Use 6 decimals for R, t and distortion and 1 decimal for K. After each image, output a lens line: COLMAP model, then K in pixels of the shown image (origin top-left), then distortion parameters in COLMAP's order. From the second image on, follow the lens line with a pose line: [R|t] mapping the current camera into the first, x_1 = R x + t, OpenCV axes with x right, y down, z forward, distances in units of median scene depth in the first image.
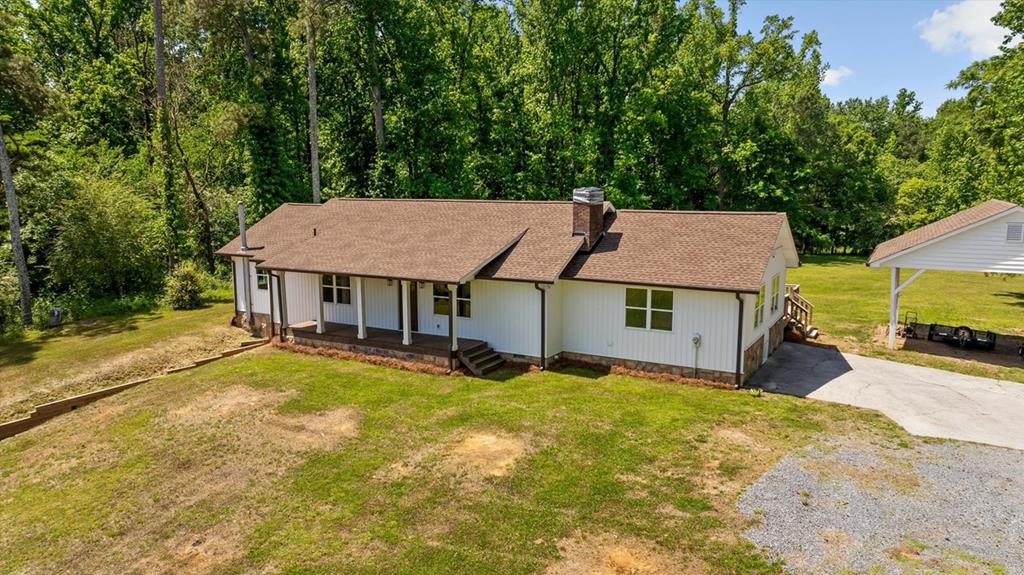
lens RADIAL K [[730.1, 0, 523.6], [0, 730.1, 259.4], [0, 0, 1]] dist [-0.037004, 0.026286]
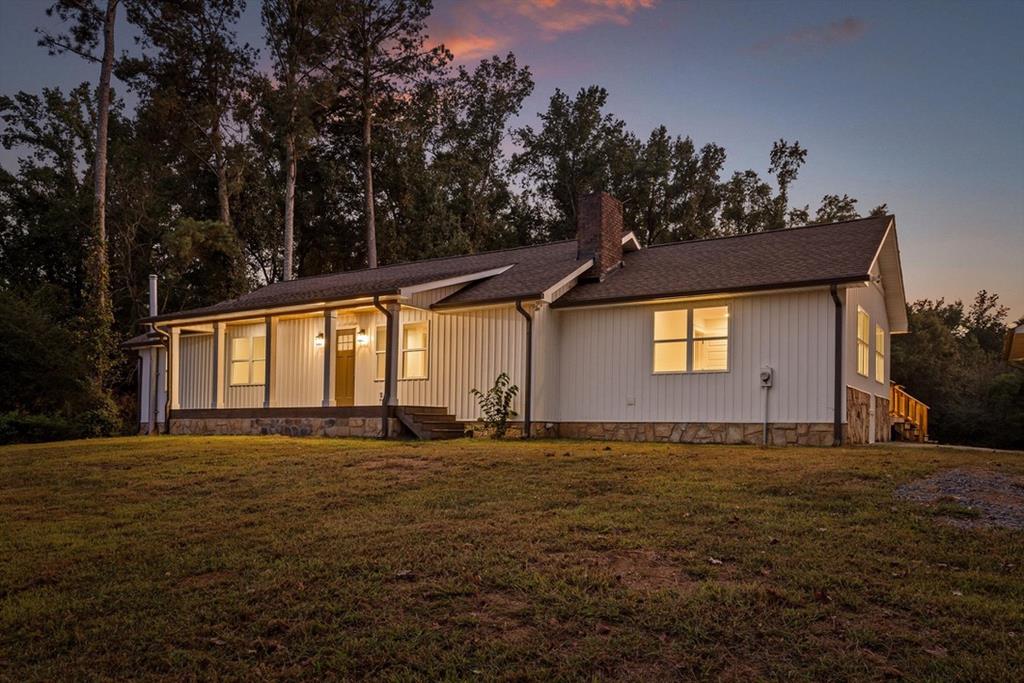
lens RADIAL K [[765.2, 0, 523.9], [0, 765.2, 406.7], [0, 0, 1]] dist [-0.012588, -0.000128]
pose [[0.998858, 0.005957, -0.047398, 0.051942], [-0.012513, 0.990177, -0.139255, 0.203028], [0.046102, 0.139689, 0.989122, 0.298410]]
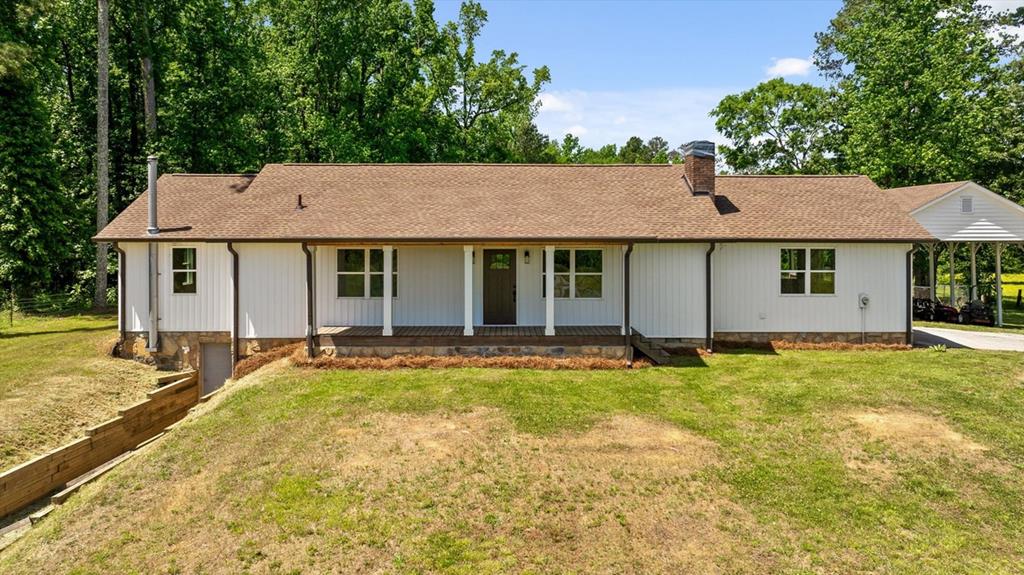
lens RADIAL K [[730.1, 0, 513.6], [0, 730.1, 229.7], [0, 0, 1]] dist [-0.037004, 0.026286]
pose [[0.869931, 0.003103, 0.493164, -0.523457], [0.050693, 0.994121, -0.095676, 0.076538], [-0.490562, 0.108231, 0.864659, 0.367773]]
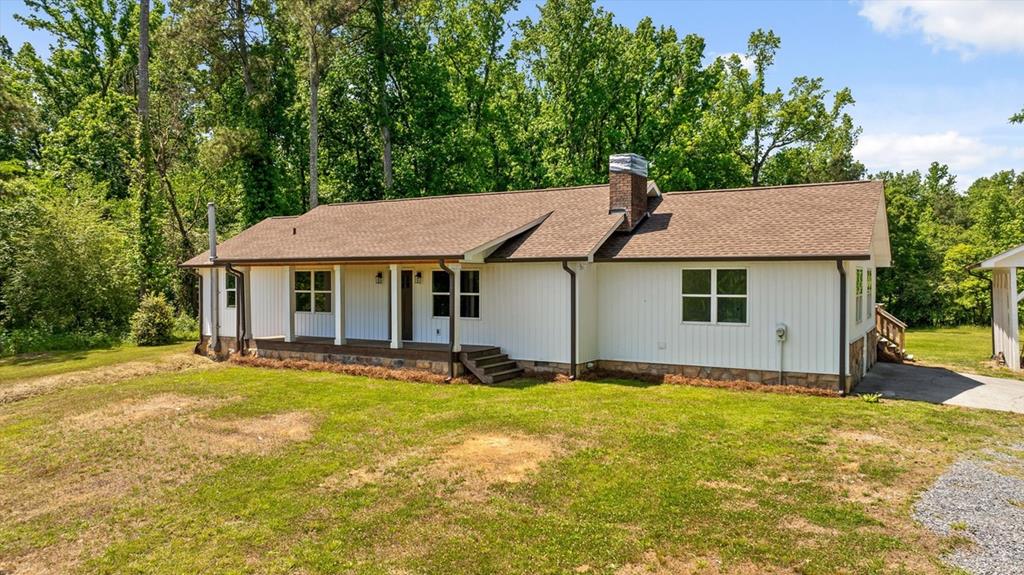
lens RADIAL K [[730.1, 0, 522.4], [0, 730.1, 264.4], [0, 0, 1]] dist [-0.037004, 0.026286]
pose [[0.999672, 0.000698, -0.025620, -0.006464], [-0.003976, 0.991751, -0.128121, 0.121322], [0.025319, 0.128181, 0.991428, 0.219879]]
